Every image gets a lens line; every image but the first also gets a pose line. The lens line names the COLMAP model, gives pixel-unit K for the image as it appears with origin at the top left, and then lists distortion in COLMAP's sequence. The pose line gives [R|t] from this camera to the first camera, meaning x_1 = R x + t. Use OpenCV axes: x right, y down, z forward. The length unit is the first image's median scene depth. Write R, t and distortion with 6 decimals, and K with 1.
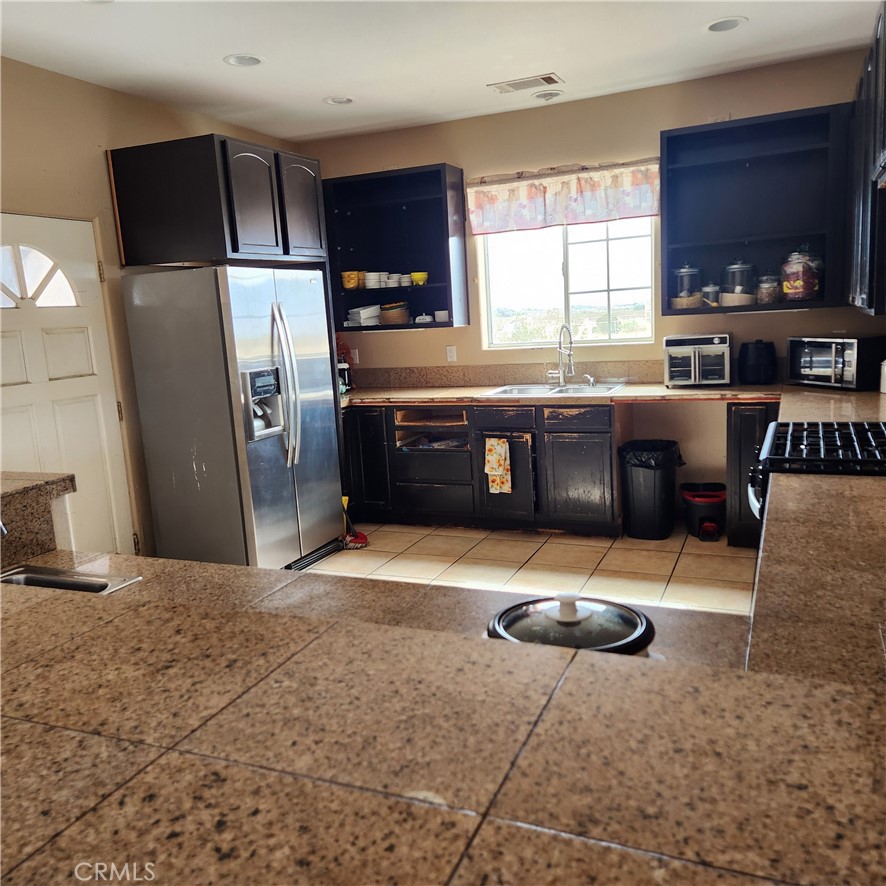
lens RADIAL K [[779.5, 0, 443.8], [0, 779.5, 449.1], [0, 0, 1]] dist [0.067004, -0.055368]
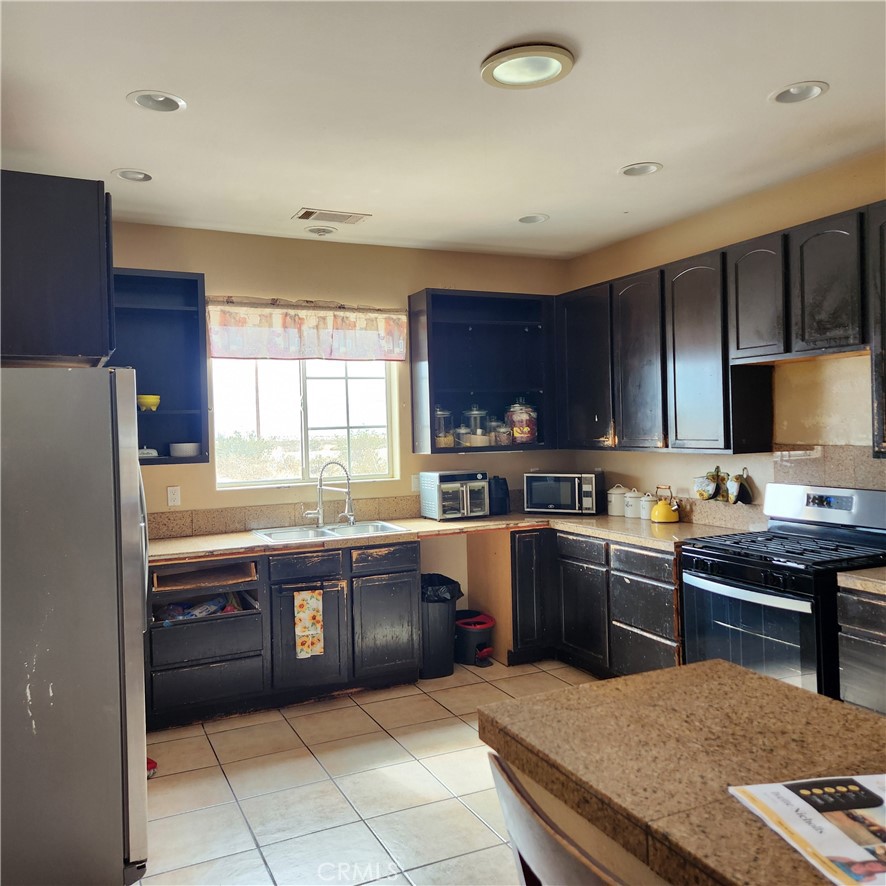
lens RADIAL K [[779.5, 0, 442.3], [0, 779.5, 433.6], [0, 0, 1]] dist [0.067004, -0.055368]
pose [[0.652610, 0.037244, 0.756778, -0.488929], [0.119289, 0.981285, -0.151163, -0.035306], [-0.748245, 0.188925, 0.635954, 0.309780]]
